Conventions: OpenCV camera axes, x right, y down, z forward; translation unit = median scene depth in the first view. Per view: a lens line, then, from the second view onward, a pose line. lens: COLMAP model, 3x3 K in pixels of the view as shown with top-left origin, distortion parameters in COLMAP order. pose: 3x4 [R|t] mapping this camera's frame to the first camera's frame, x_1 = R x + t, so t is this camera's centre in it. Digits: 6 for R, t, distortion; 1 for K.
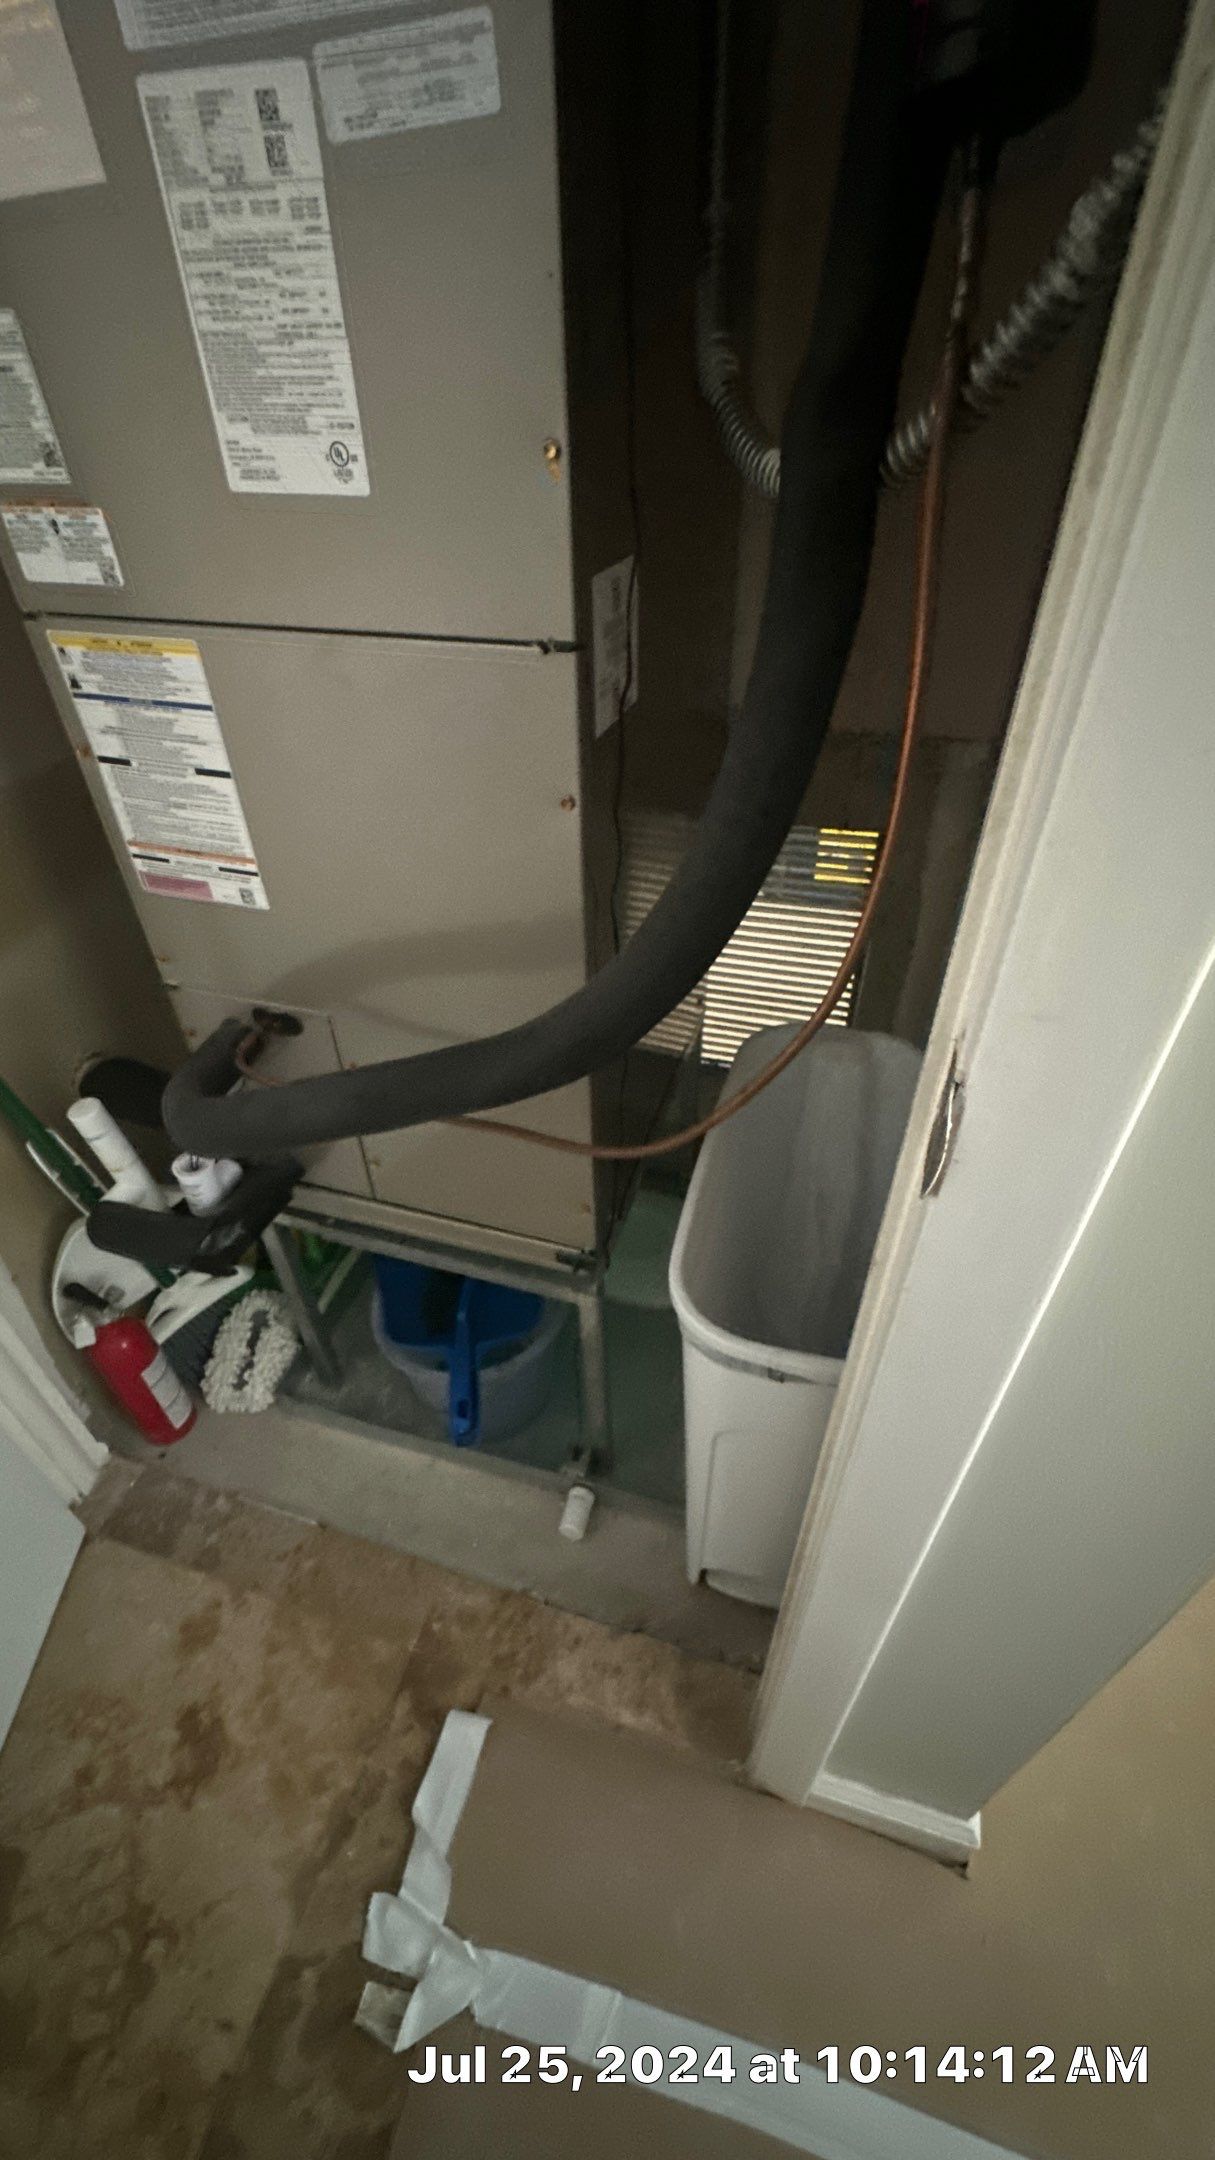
lens RADIAL K [[879.0, 0, 607.5], [0, 879.0, 1080.0], [0, 0, 1]] dist [-0.001695, 0.000109]
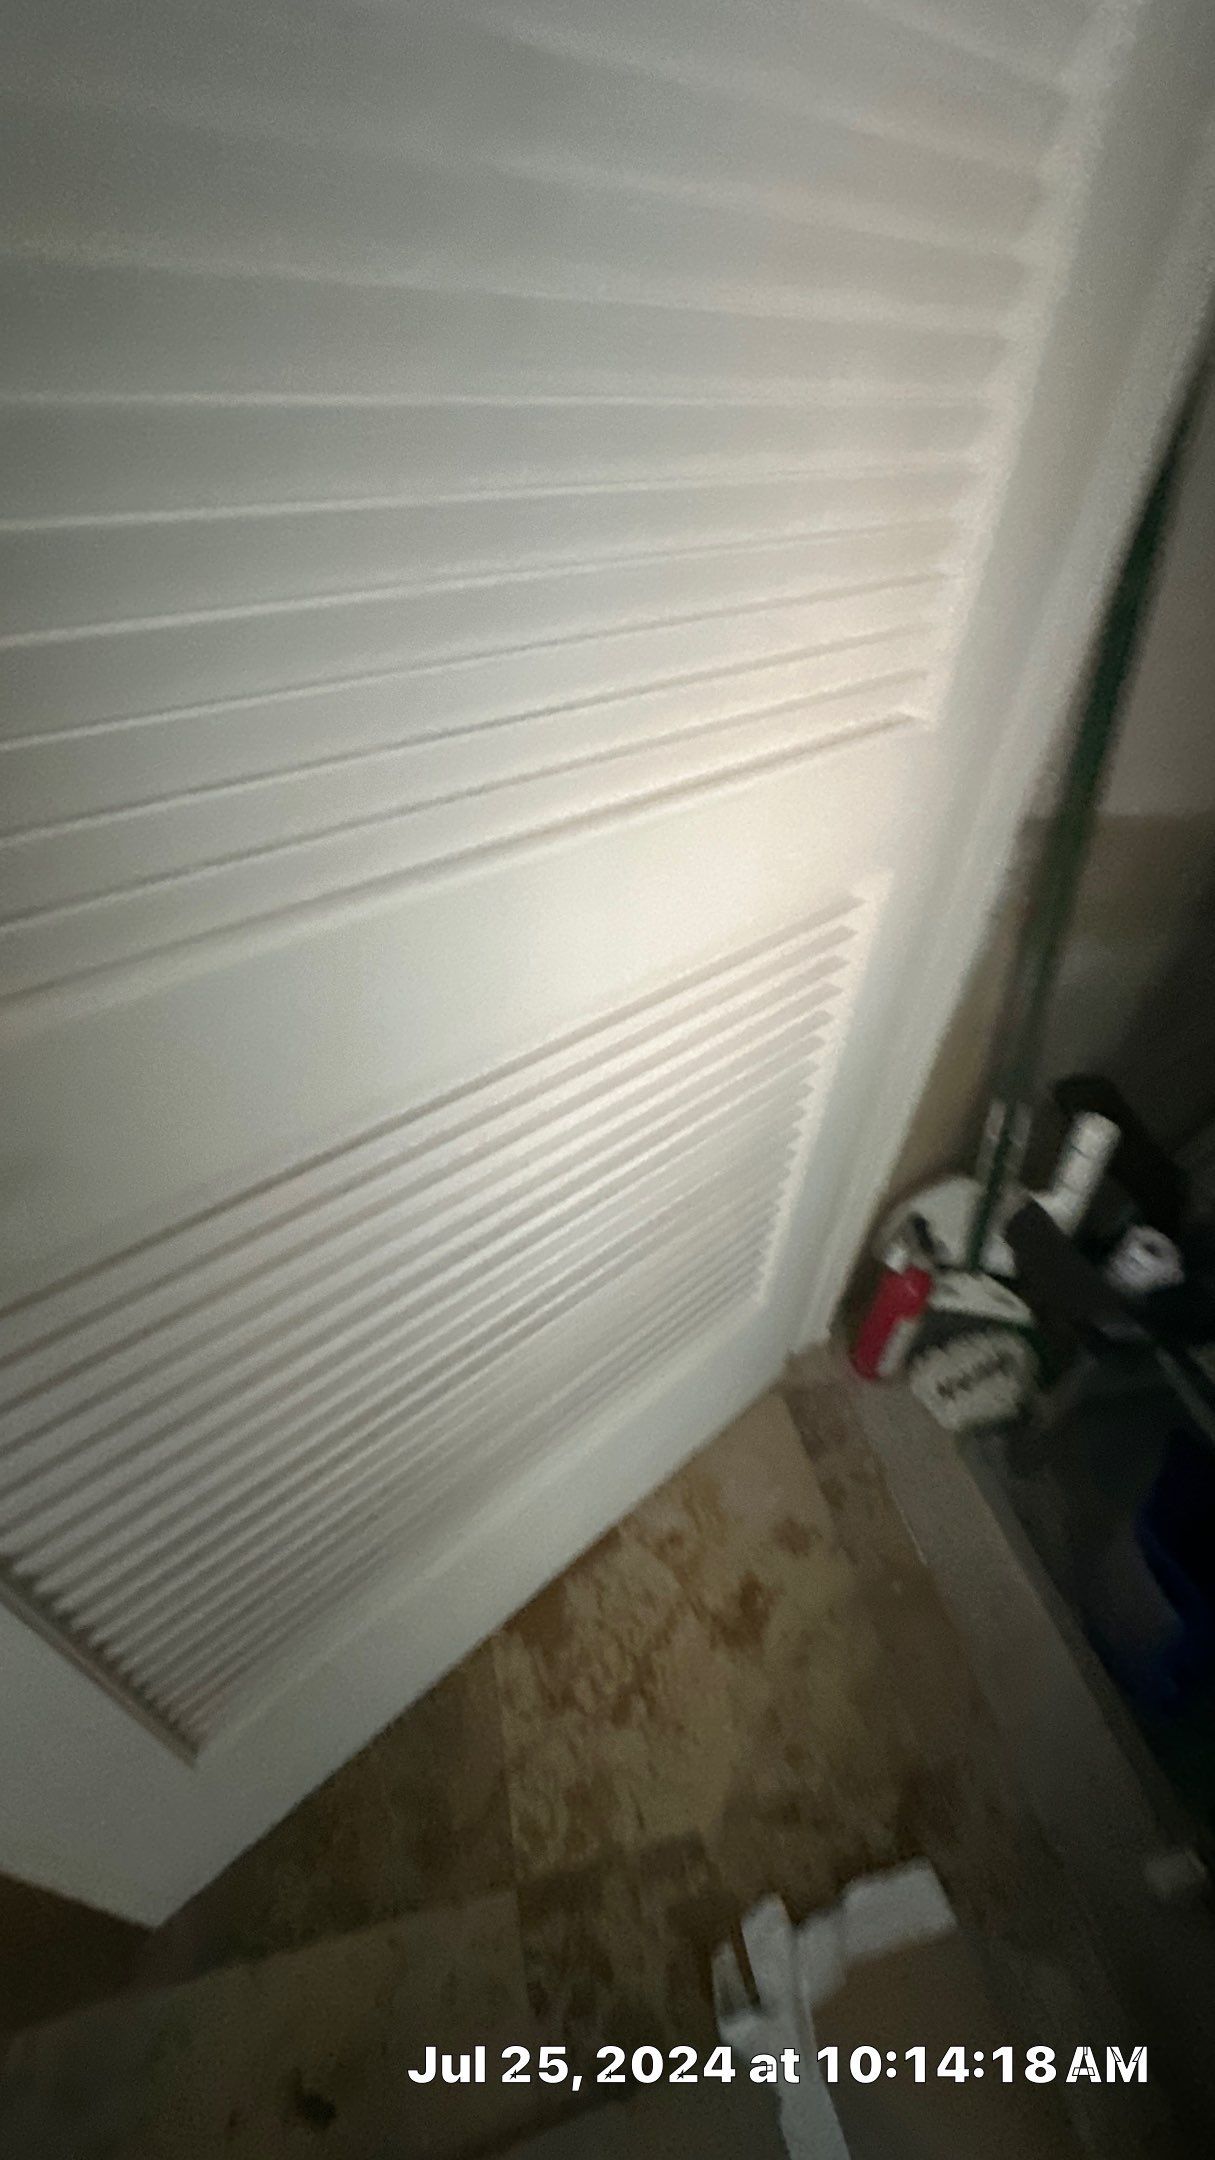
lens RADIAL K [[879.0, 0, 607.5], [0, 879.0, 1080.0], [0, 0, 1]] dist [-0.001695, 0.000109]
pose [[0.485346, 0.602753, -0.633347, -0.347280], [-0.594705, 0.758589, 0.266212, 0.077190], [0.640910, 0.247450, 0.726638, -0.108698]]
